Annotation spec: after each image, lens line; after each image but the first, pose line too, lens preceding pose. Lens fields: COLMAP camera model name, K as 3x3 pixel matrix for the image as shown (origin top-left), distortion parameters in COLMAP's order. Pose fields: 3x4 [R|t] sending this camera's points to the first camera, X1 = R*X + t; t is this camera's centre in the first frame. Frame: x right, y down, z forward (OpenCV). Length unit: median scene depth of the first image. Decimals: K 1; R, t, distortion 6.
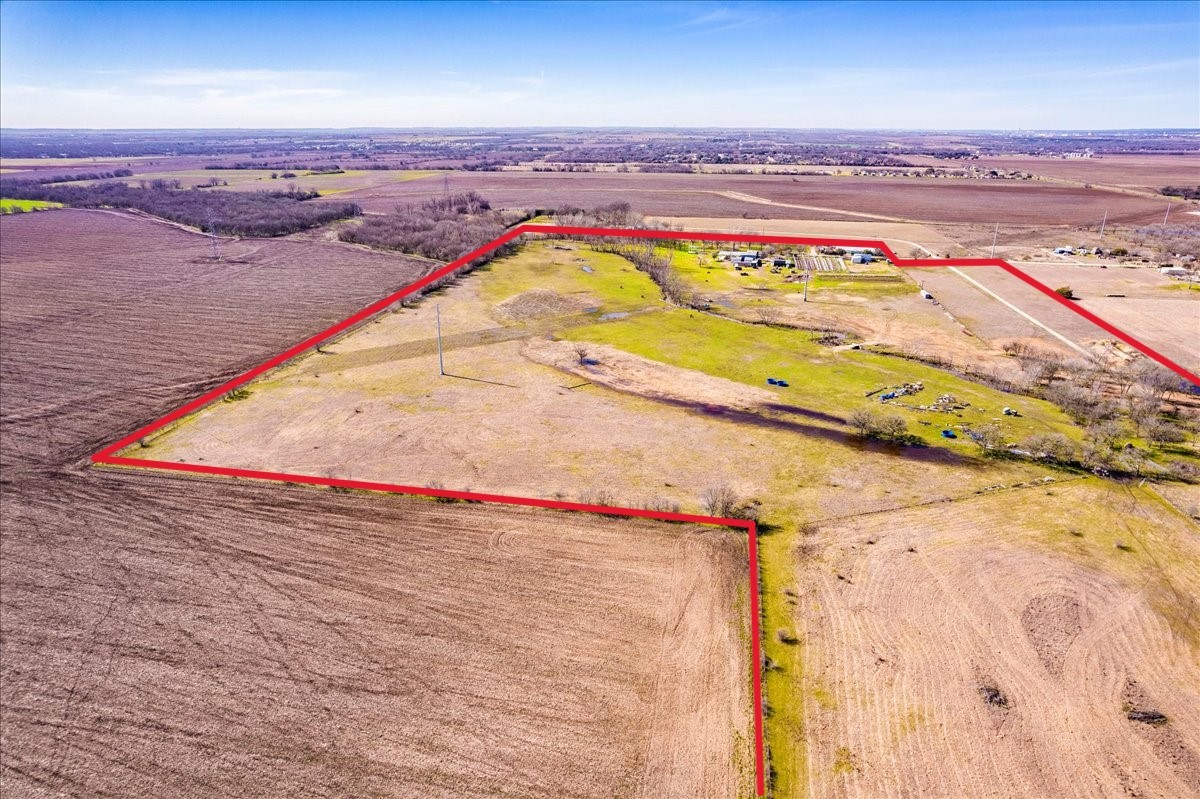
lens RADIAL K [[780.3, 0, 604.4], [0, 780.3, 402.2], [0, 0, 1]] dist [-0.075943, 0.066435]
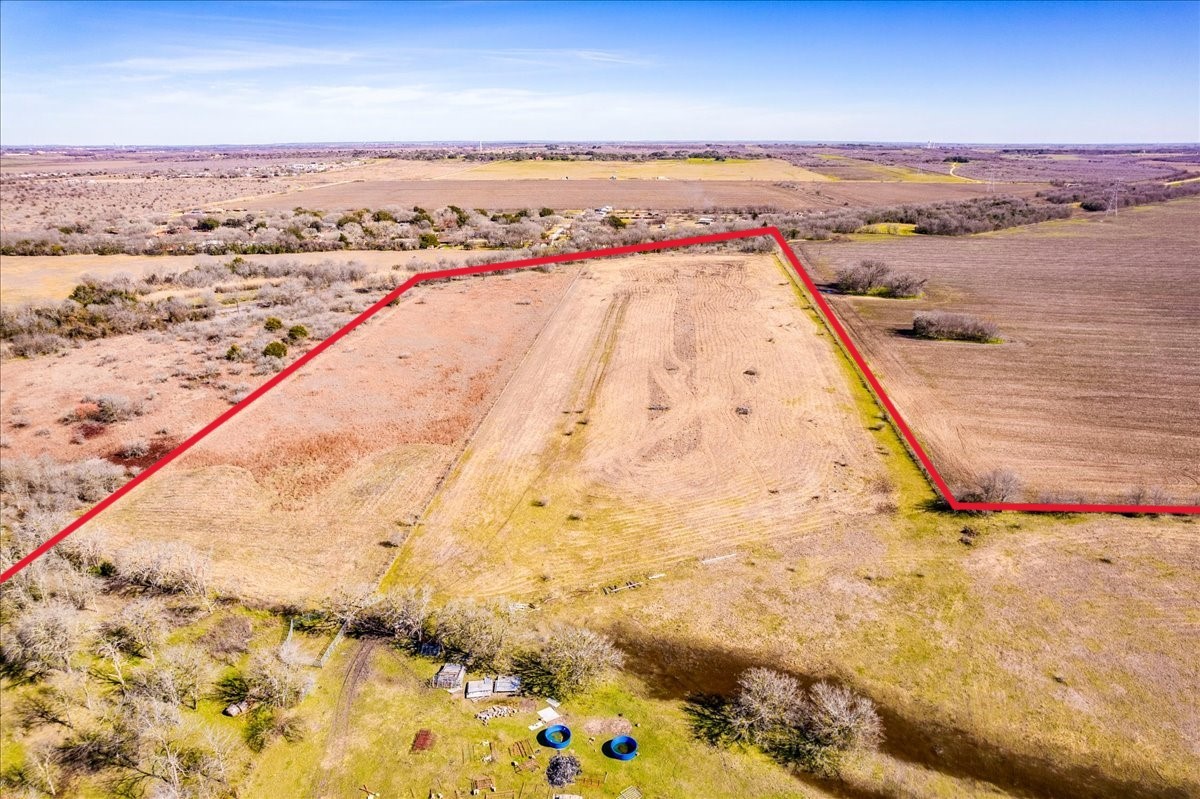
lens RADIAL K [[768.7, 0, 600.0], [0, 768.7, 399.5], [0, 0, 1]] dist [-0.074918, 0.079615]
pose [[-0.998769, 0.017727, -0.046328, 0.358114], [-0.015166, 0.780107, 0.625462, -0.264601], [0.047228, 0.625395, -0.778878, 0.904483]]
